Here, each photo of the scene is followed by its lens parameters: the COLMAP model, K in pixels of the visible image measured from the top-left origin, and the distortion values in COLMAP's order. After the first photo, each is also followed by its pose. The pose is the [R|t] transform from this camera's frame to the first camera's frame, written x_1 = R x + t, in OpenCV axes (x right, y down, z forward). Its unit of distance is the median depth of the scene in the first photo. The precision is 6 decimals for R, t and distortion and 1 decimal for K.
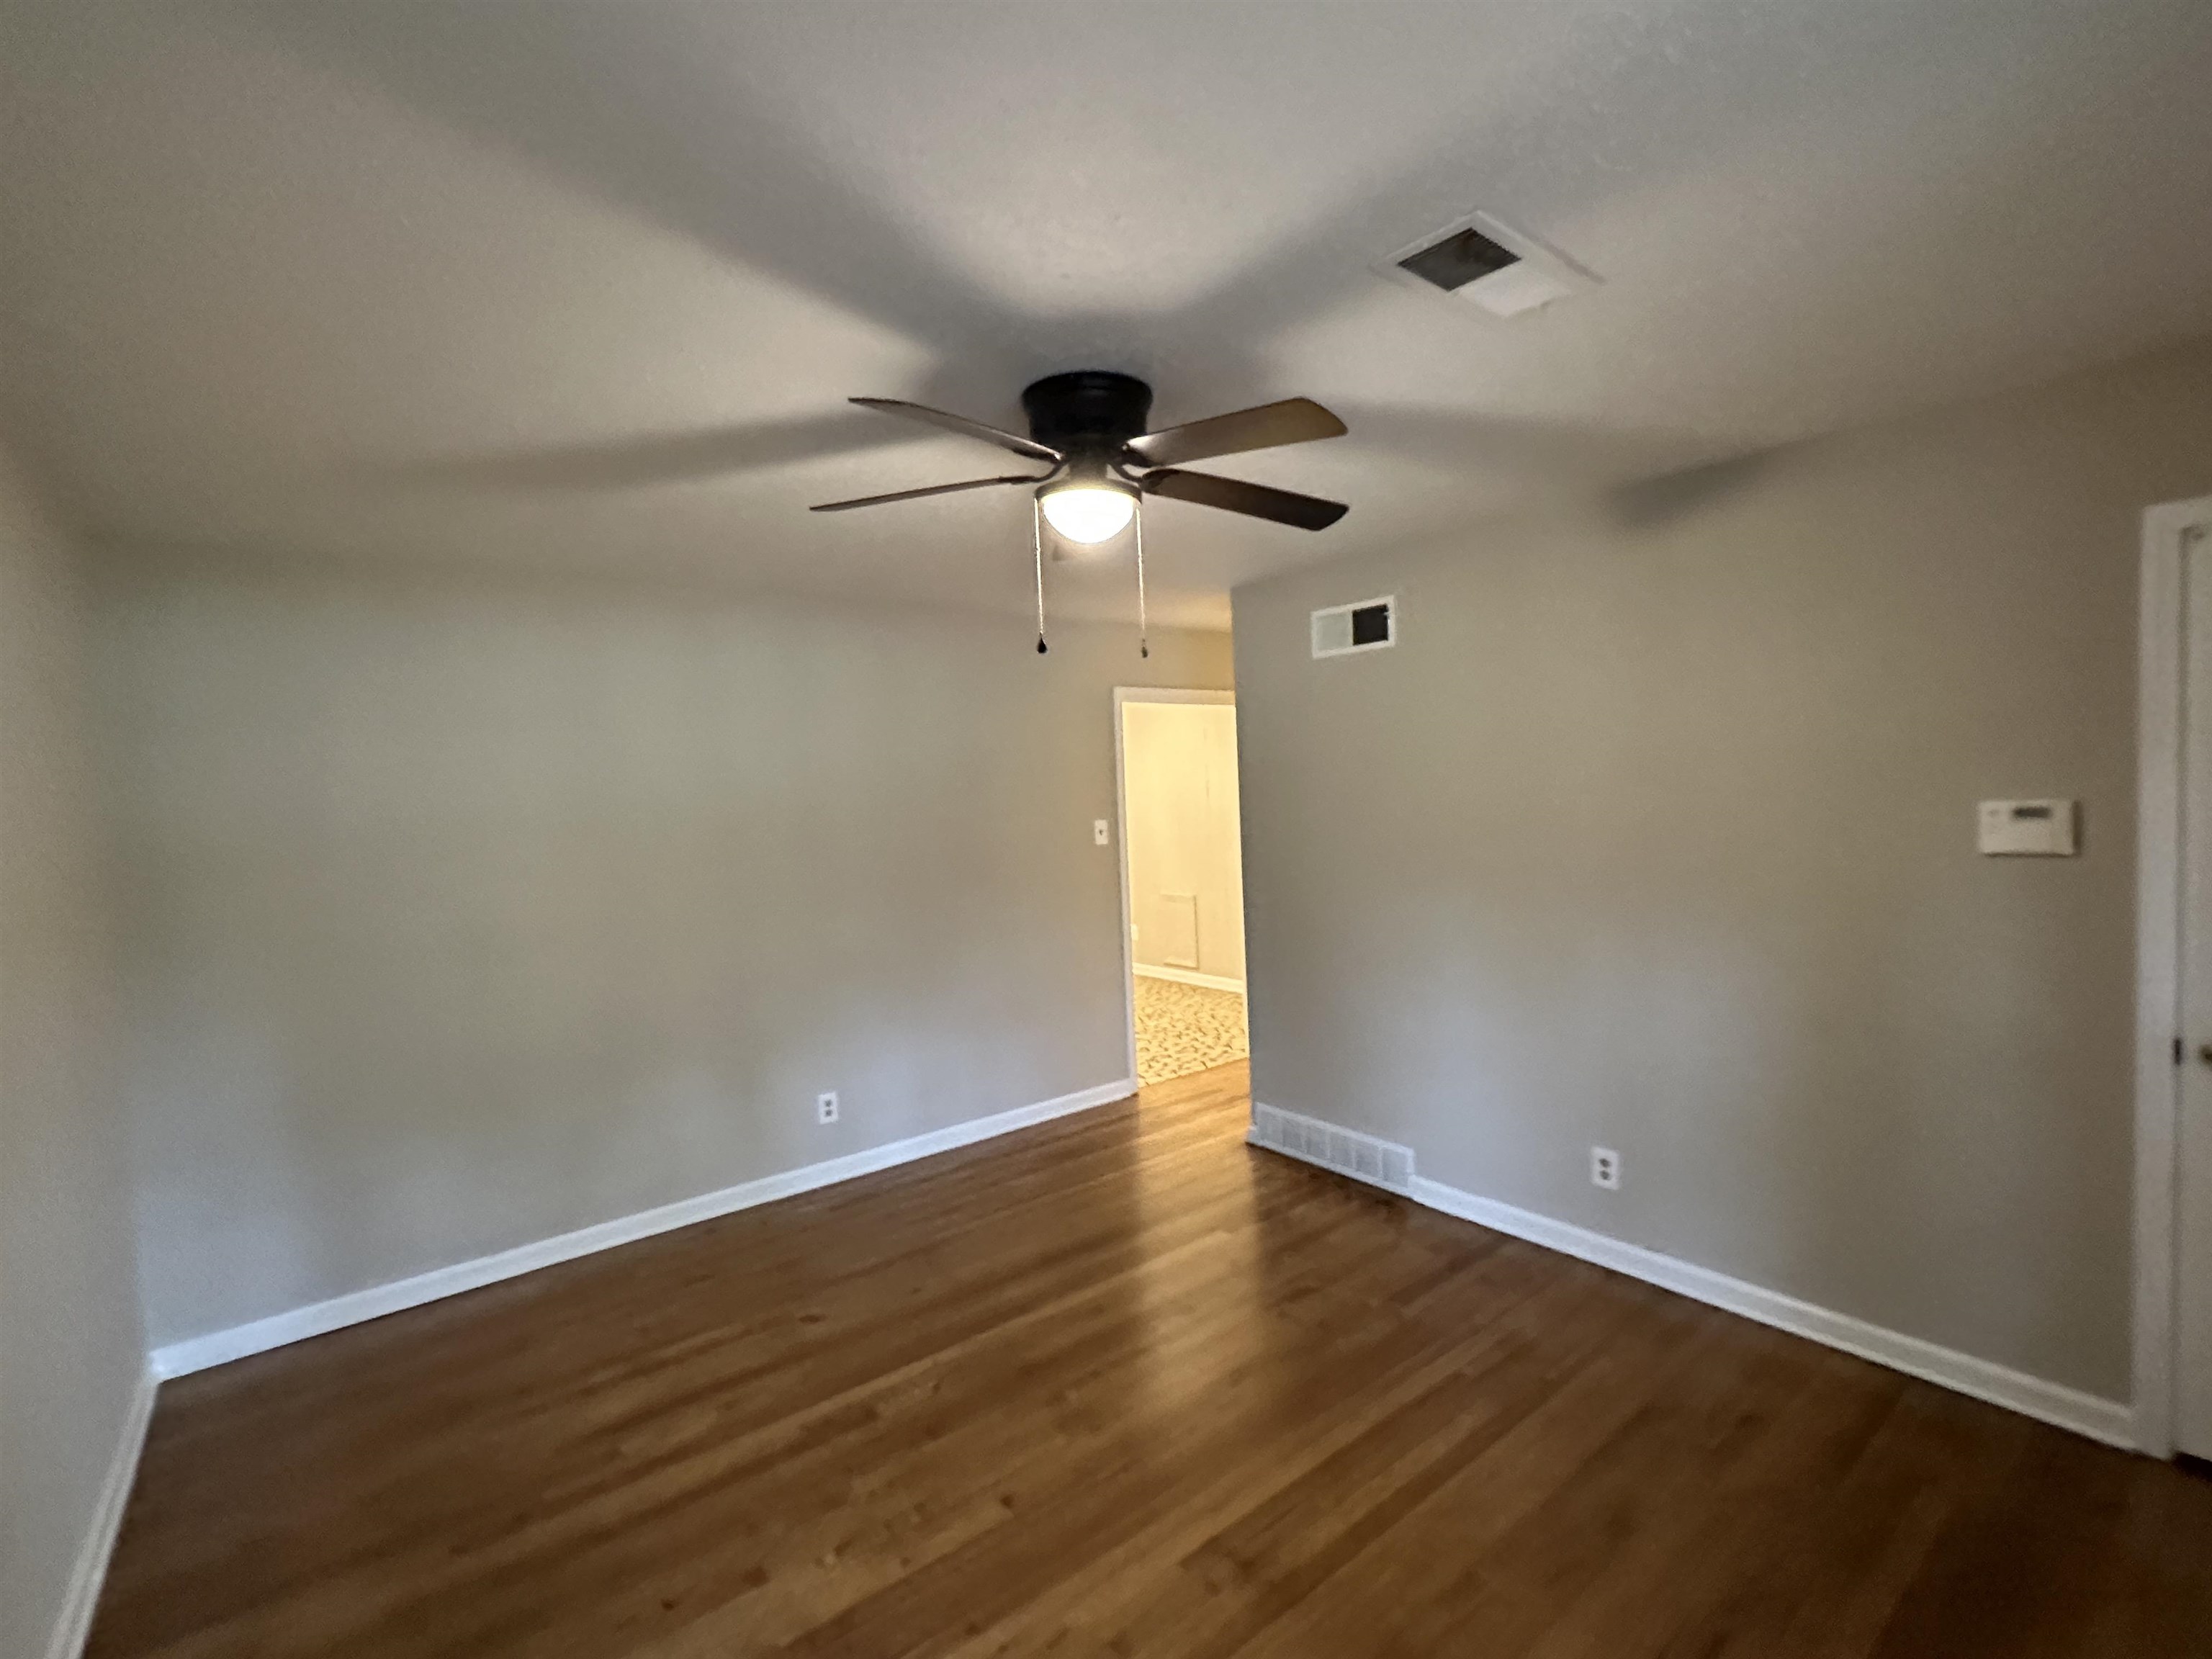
lens RADIAL K [[995.1, 0, 1107.8], [0, 995.1, 830.1], [0, 0, 1]] dist [-0.002121, 0.000275]
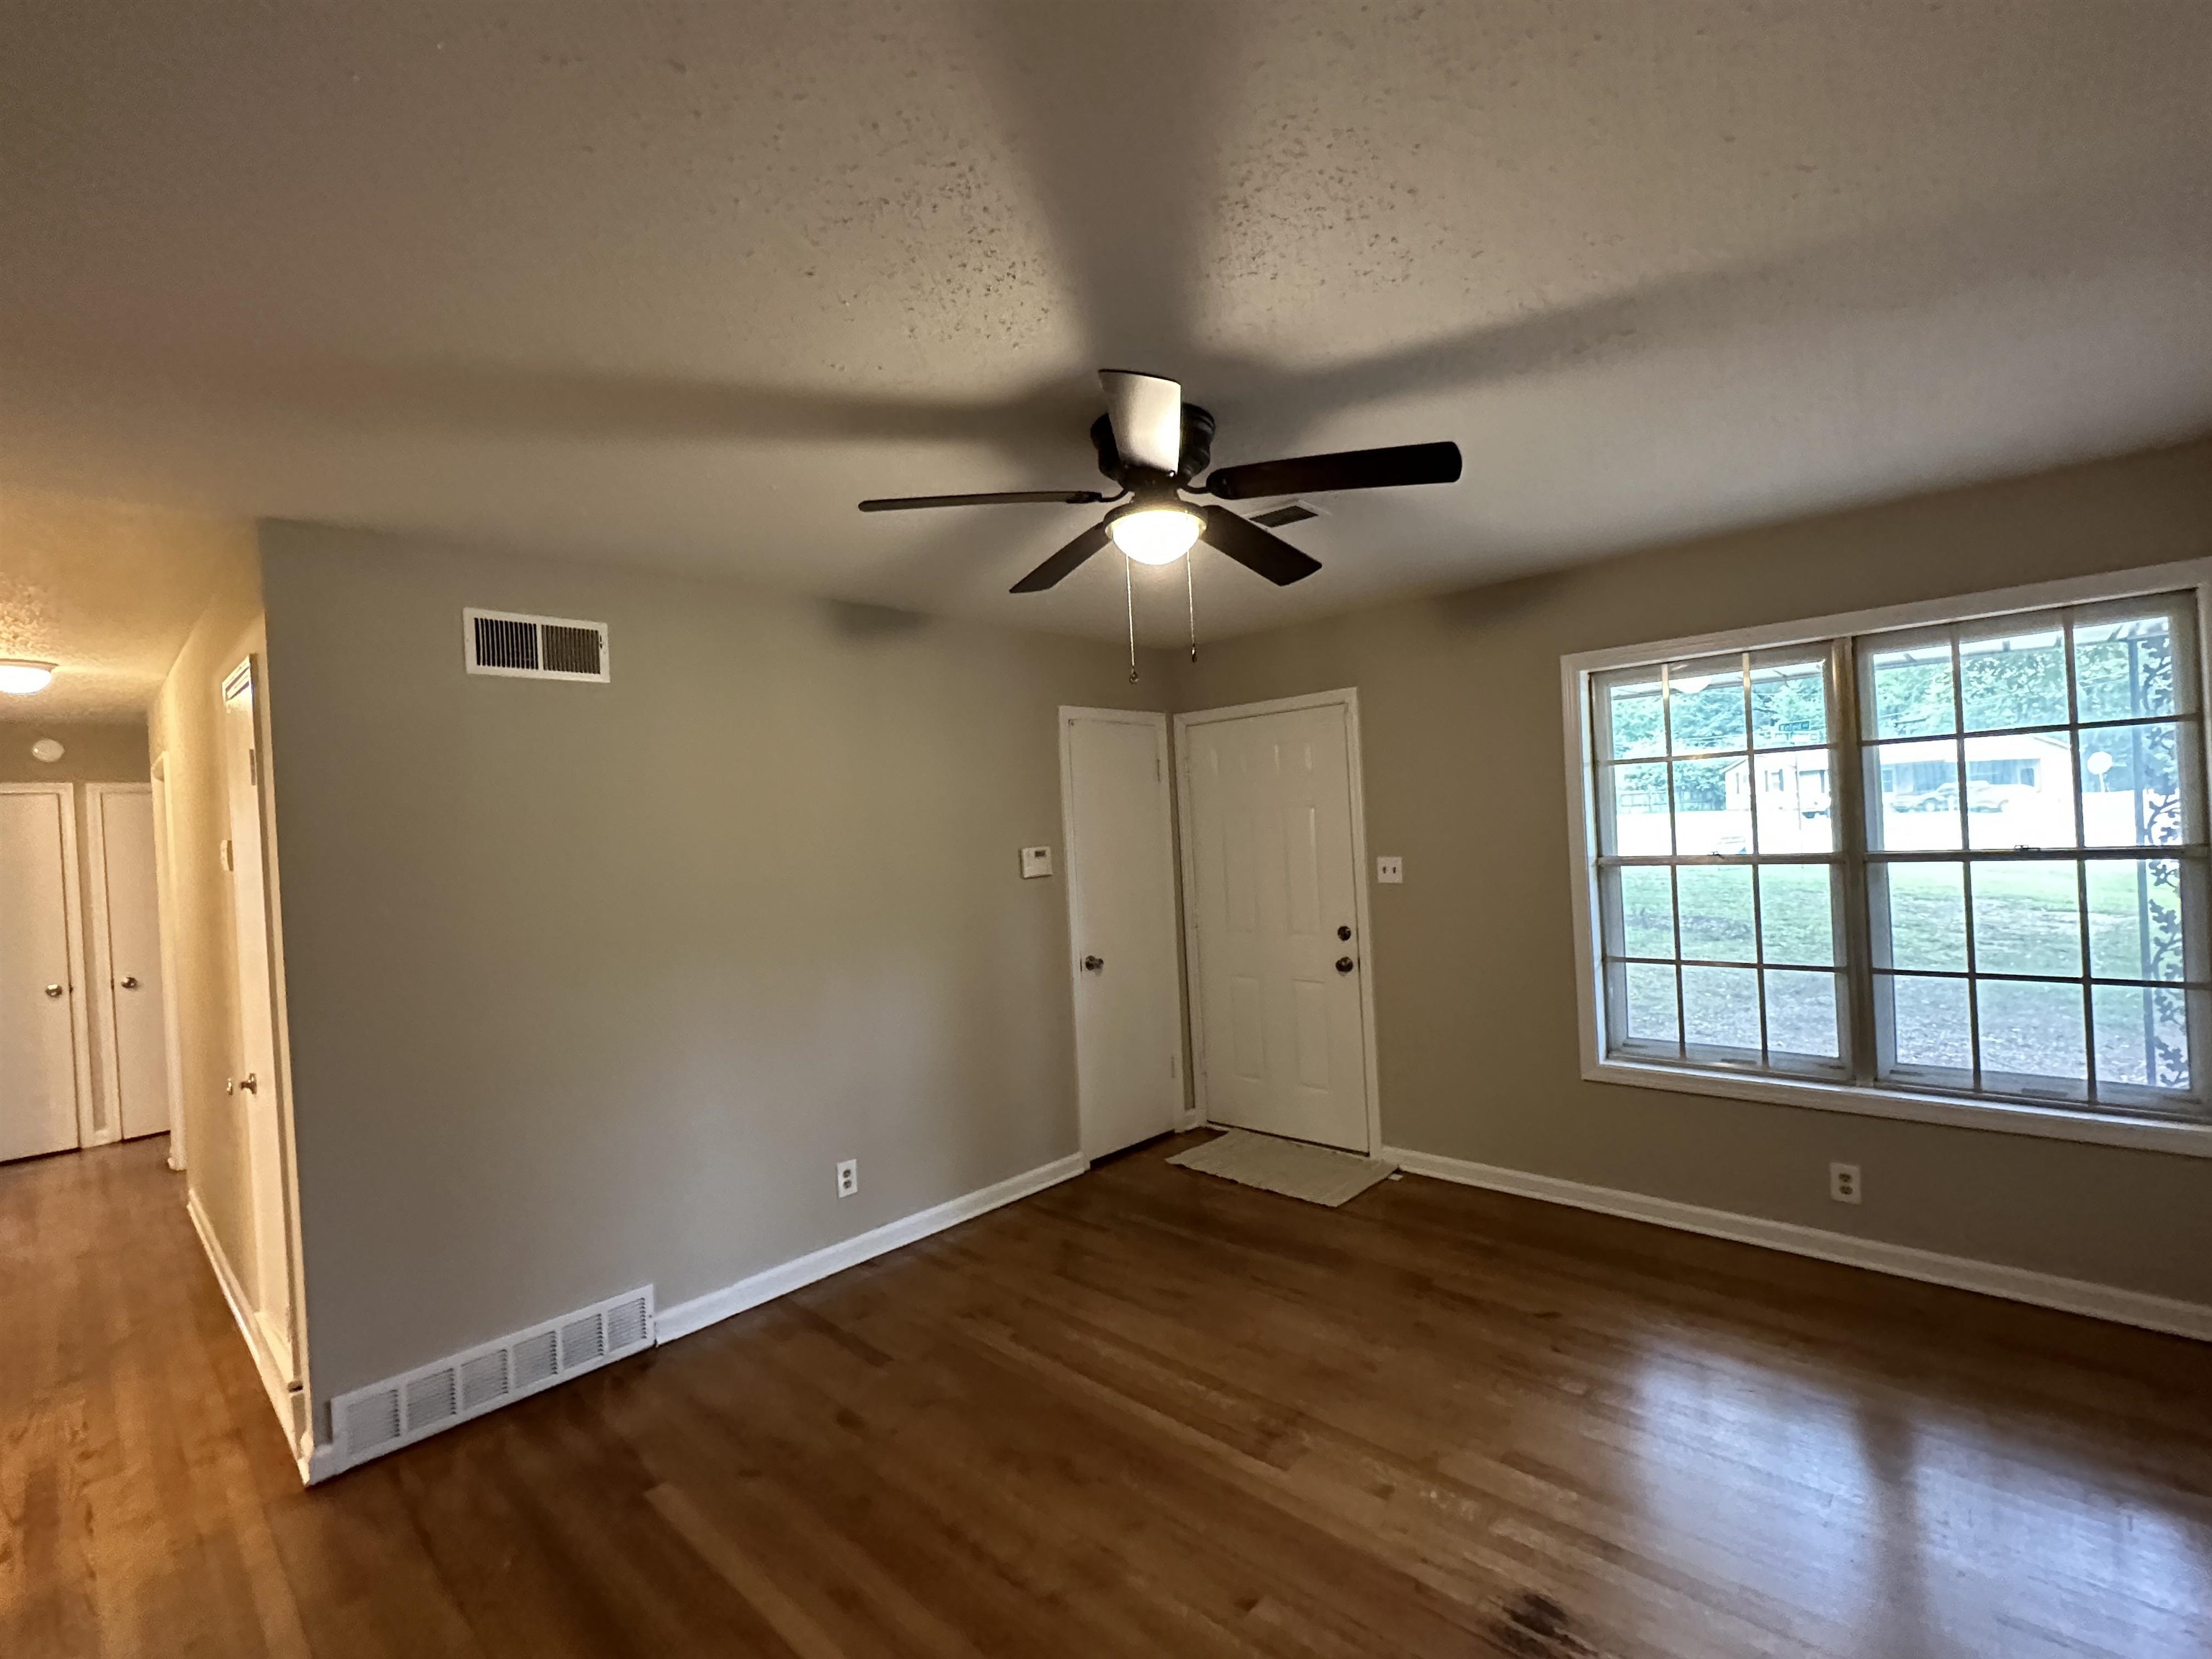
lens RADIAL K [[1001.8, 0, 1109.2], [0, 1001.8, 835.0], [0, 0, 1]] dist [-0.001721, 0.000010]
pose [[-0.141780, 0.037709, 0.989180, -0.785877], [0.095177, 0.995164, -0.024296, 0.004306], [-0.985312, 0.090702, -0.144683, 0.939140]]
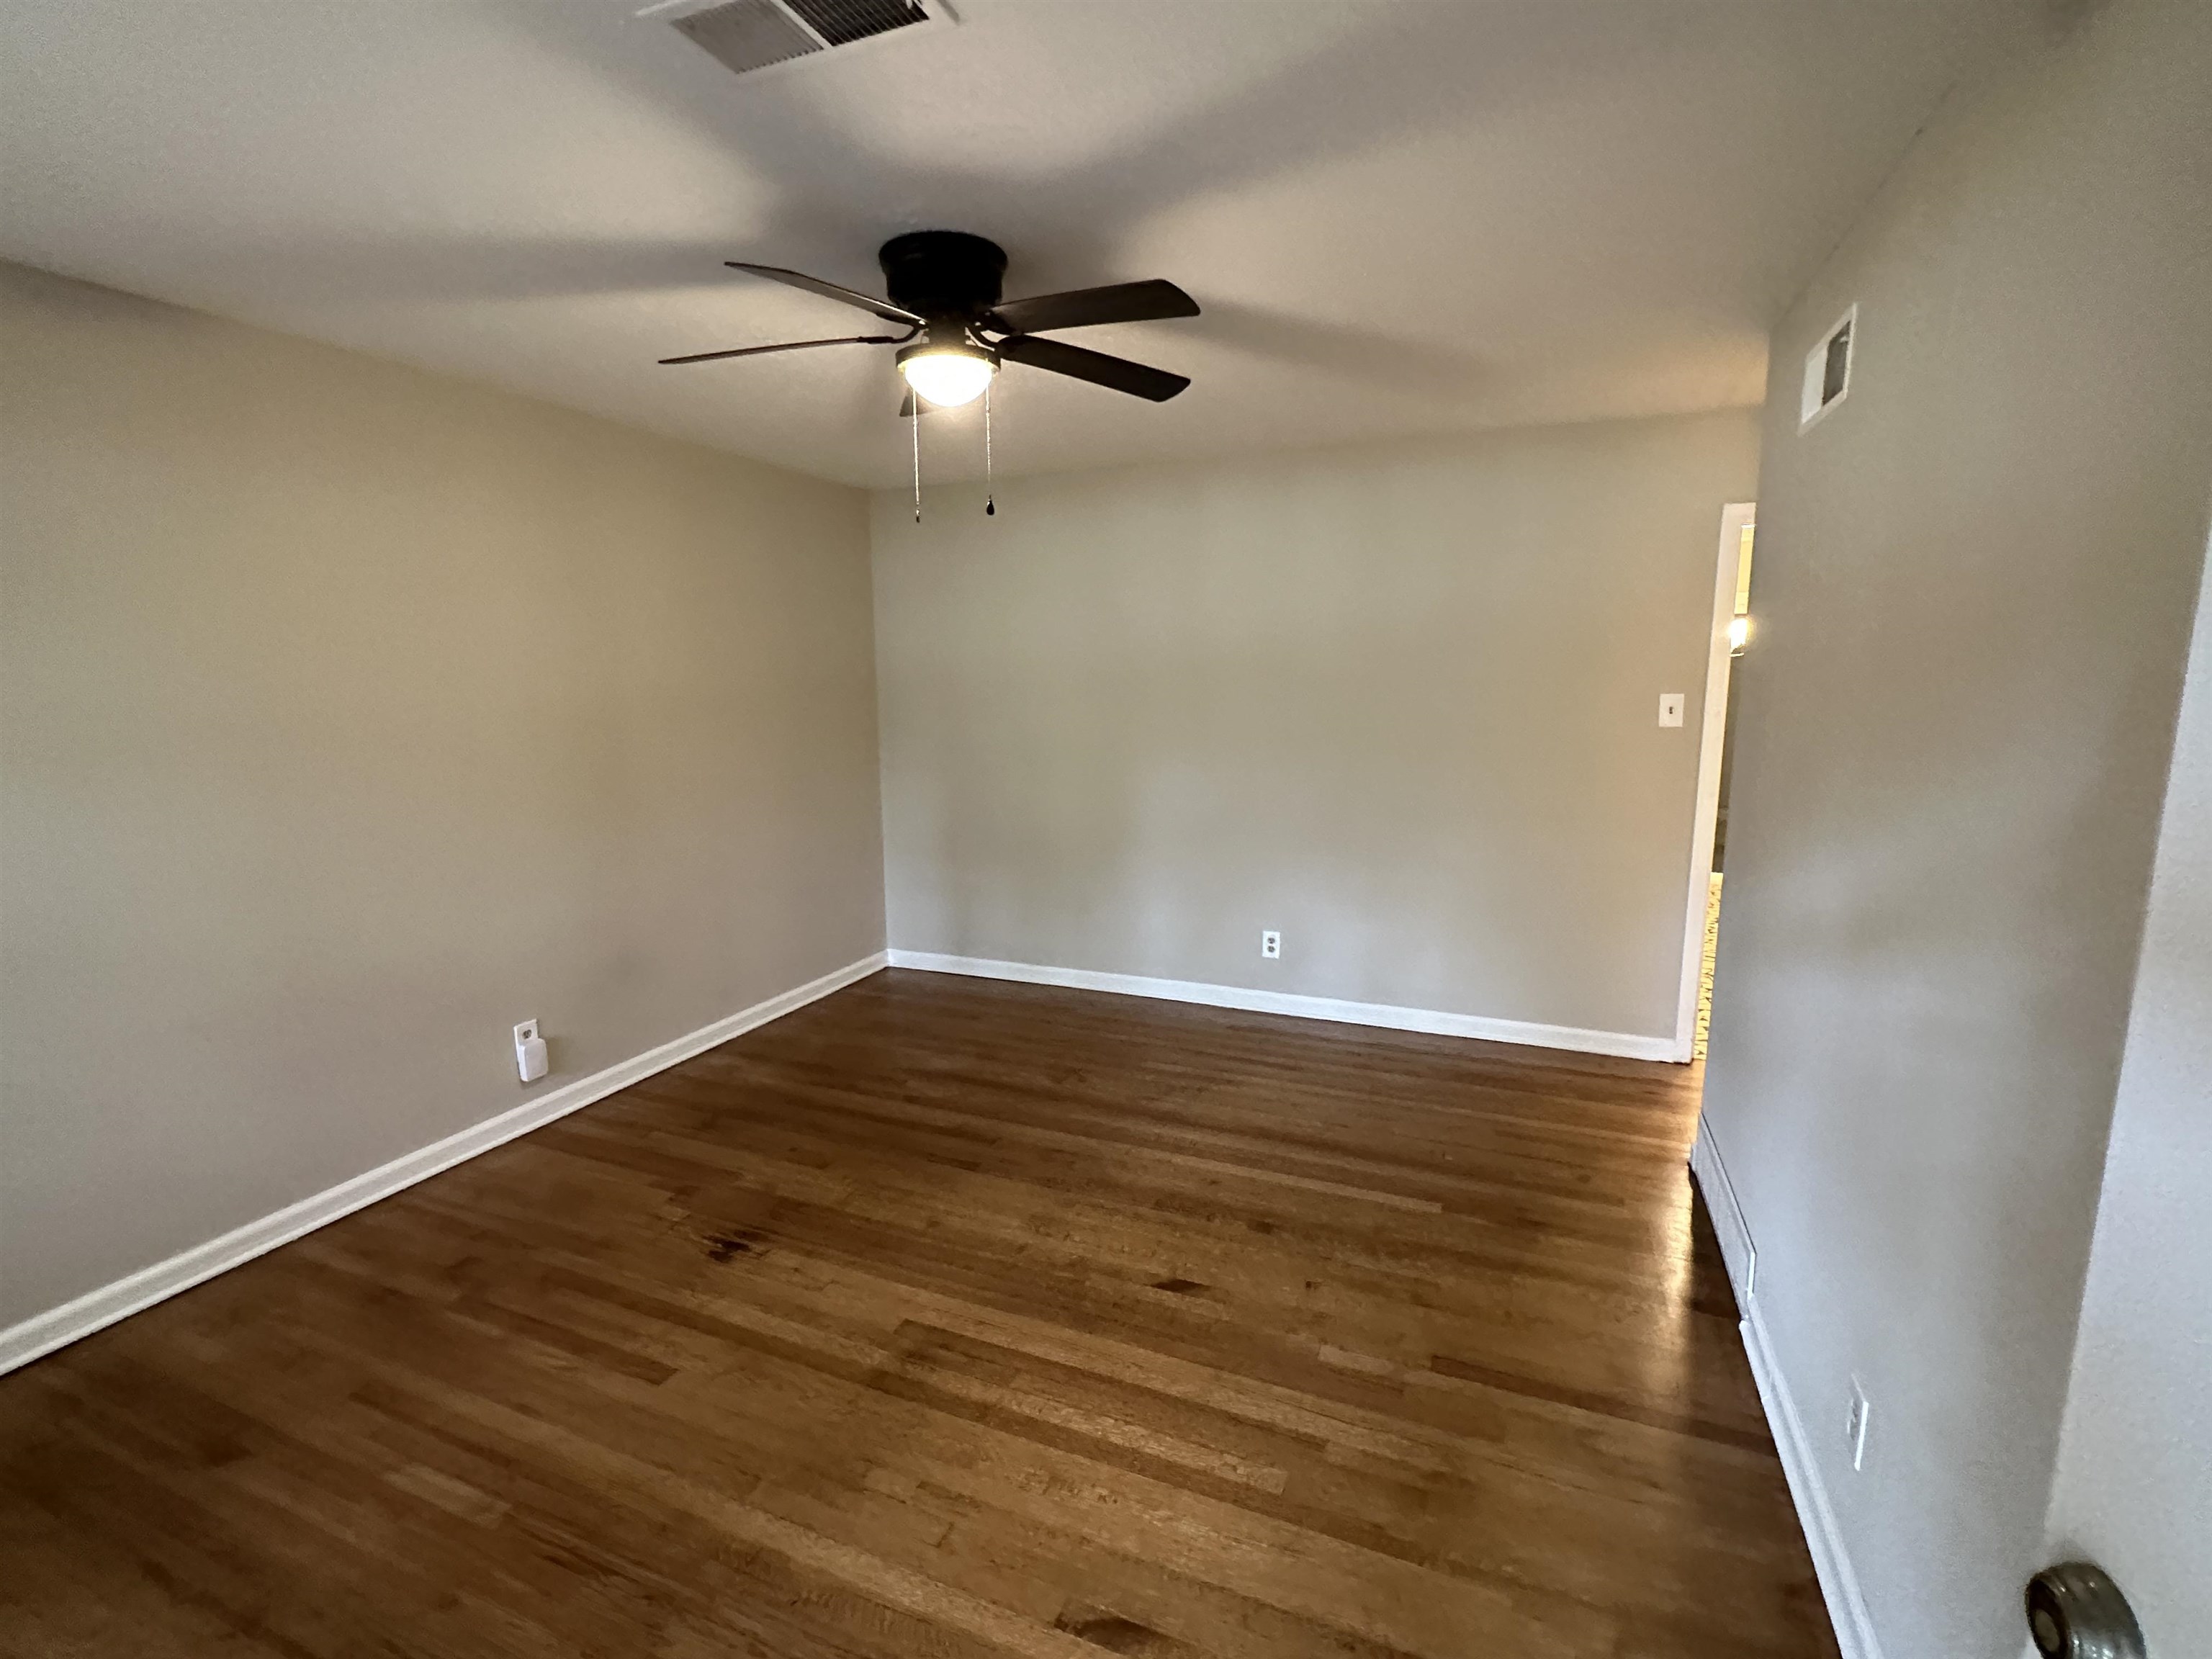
lens RADIAL K [[995.1, 0, 1107.8], [0, 995.1, 830.1], [0, 0, 1]] dist [-0.002121, 0.000275]
pose [[0.483101, 0.178704, -0.857134, 0.791671], [-0.044049, 0.982671, 0.180051, -0.045211], [0.874456, -0.049227, 0.482601, 0.478023]]
